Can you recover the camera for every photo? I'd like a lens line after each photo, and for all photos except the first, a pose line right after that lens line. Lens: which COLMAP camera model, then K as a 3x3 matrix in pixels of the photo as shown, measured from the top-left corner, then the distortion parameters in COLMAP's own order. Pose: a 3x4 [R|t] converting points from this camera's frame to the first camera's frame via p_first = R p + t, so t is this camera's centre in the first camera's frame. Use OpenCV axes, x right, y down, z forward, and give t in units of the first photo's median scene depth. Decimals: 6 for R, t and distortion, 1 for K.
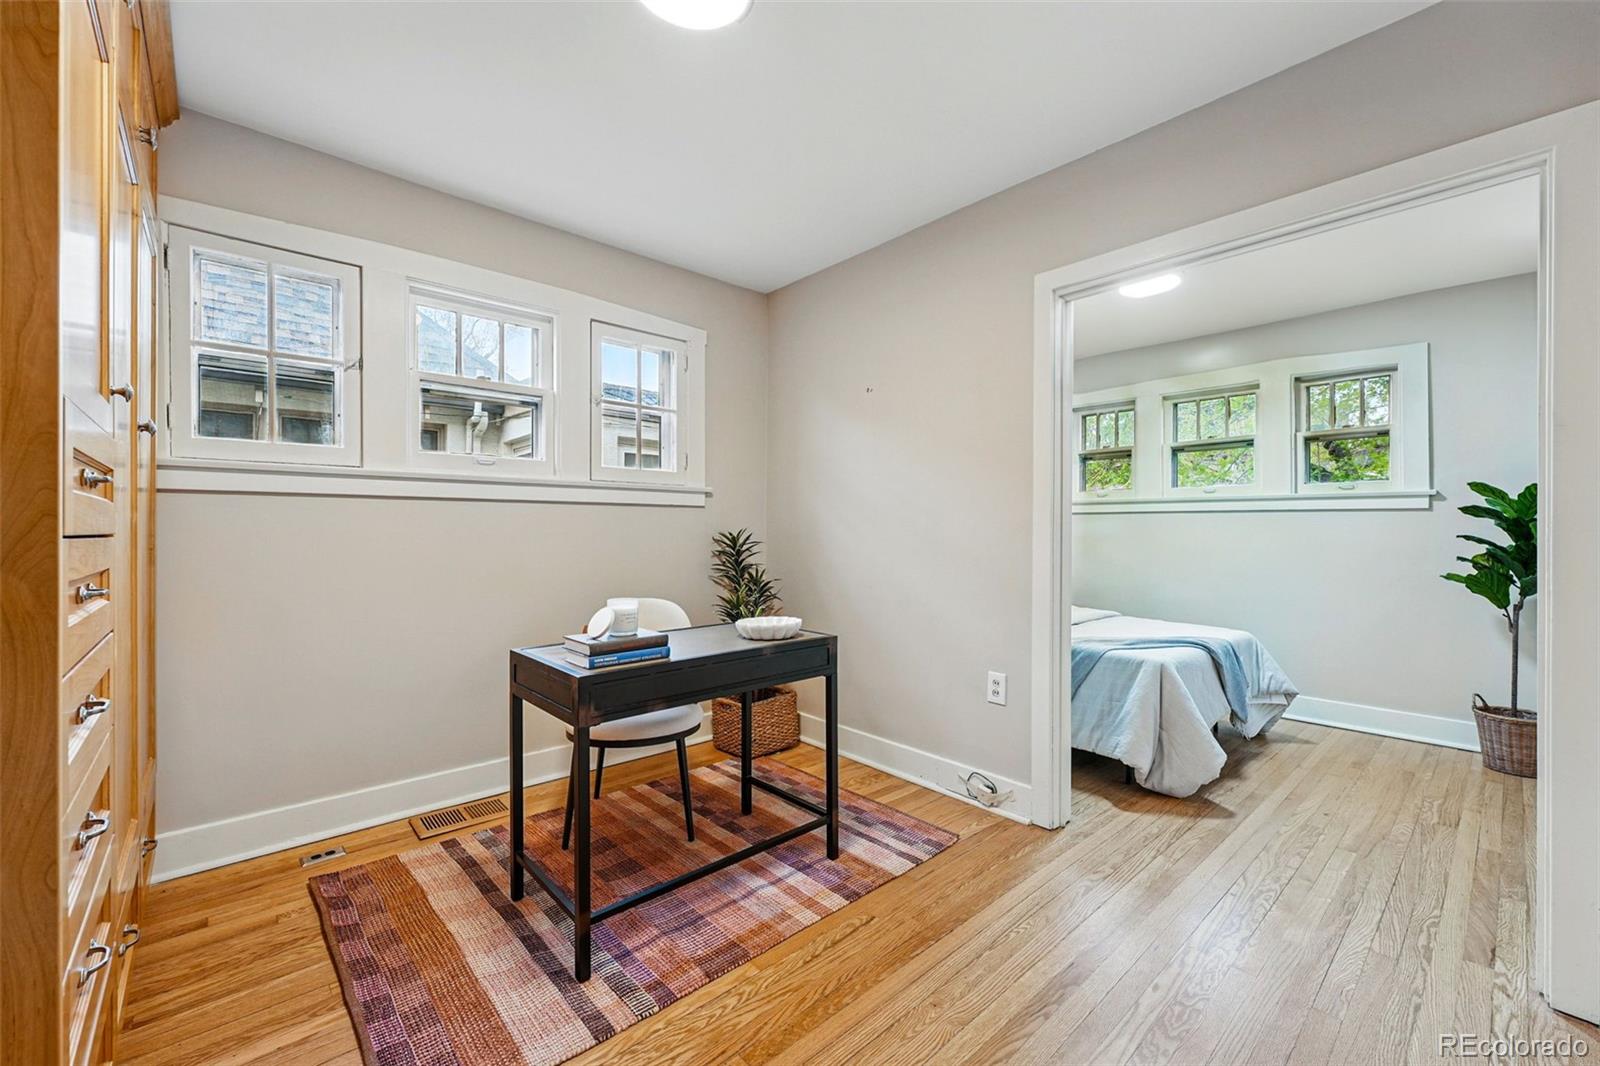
lens RADIAL K [[643.8, 0, 802.8], [0, 643.8, 526.0], [0, 0, 1]] dist [0.002731, 0.000083]
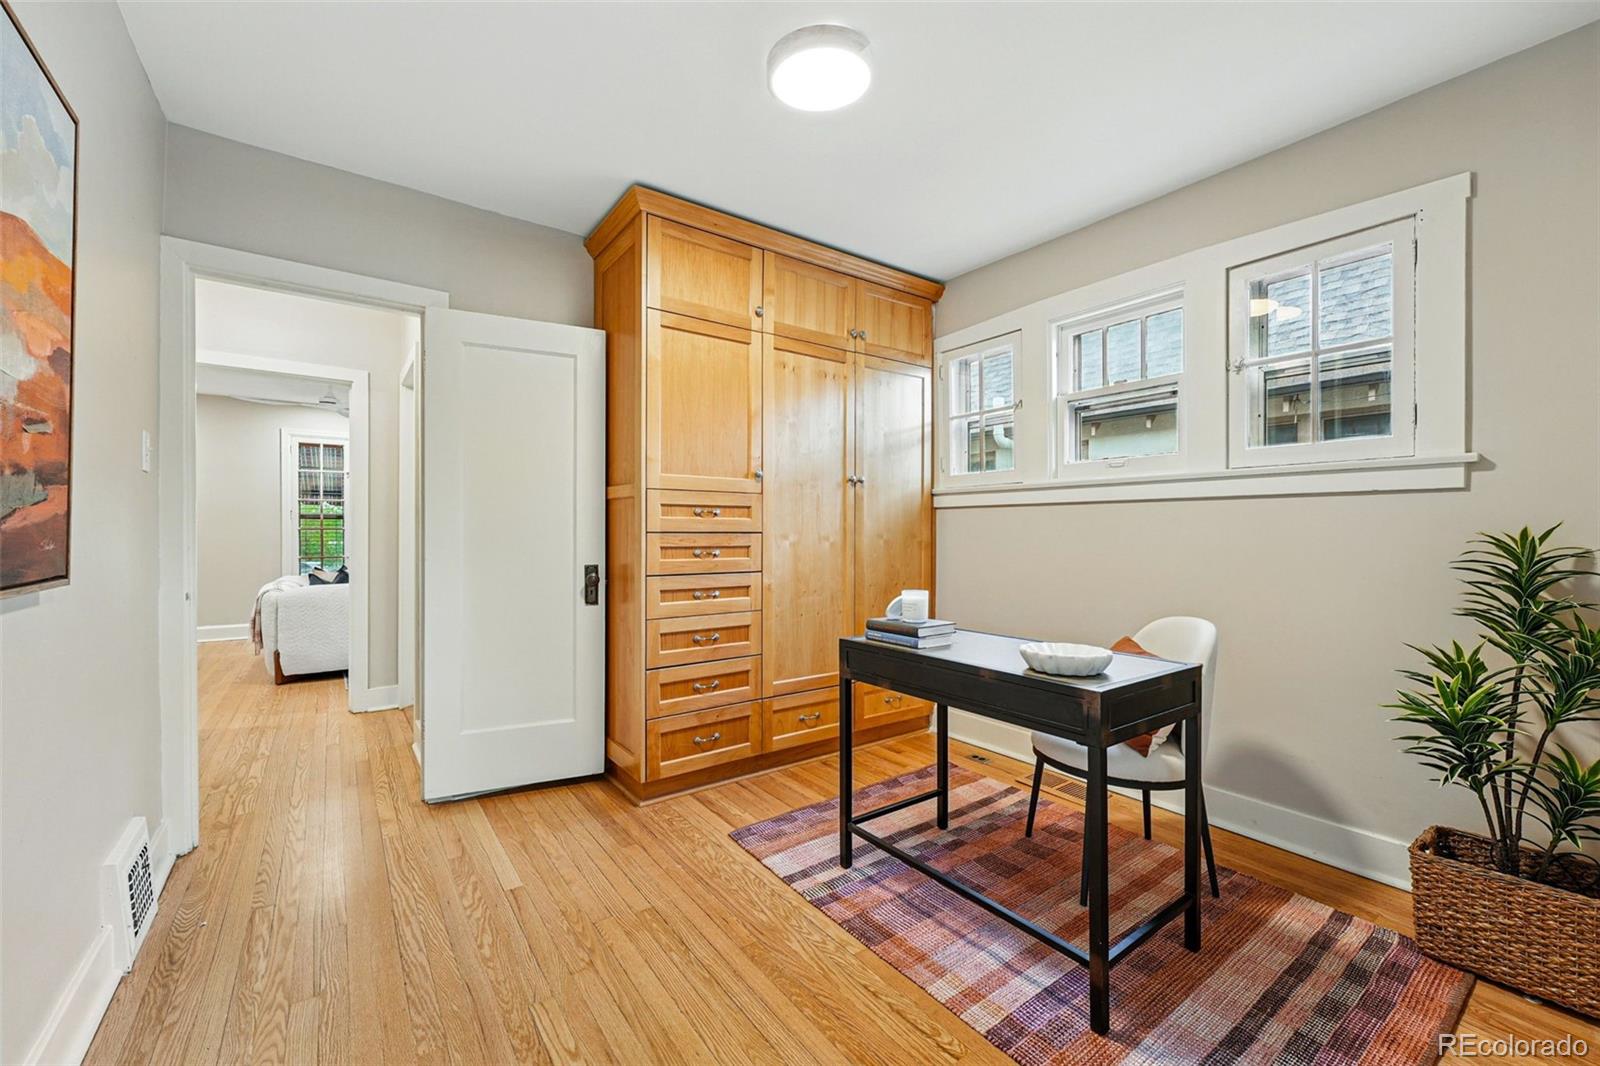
lens RADIAL K [[643.8, 0, 800.3], [0, 643.8, 533.8], [0, 0, 1]] dist [0.002731, 0.000083]
pose [[-0.105950, -0.001140, -0.994371, 0.822083], [0.003757, 0.999992, -0.001546, 0.014471], [0.994364, -0.003900, -0.105945, 0.869780]]
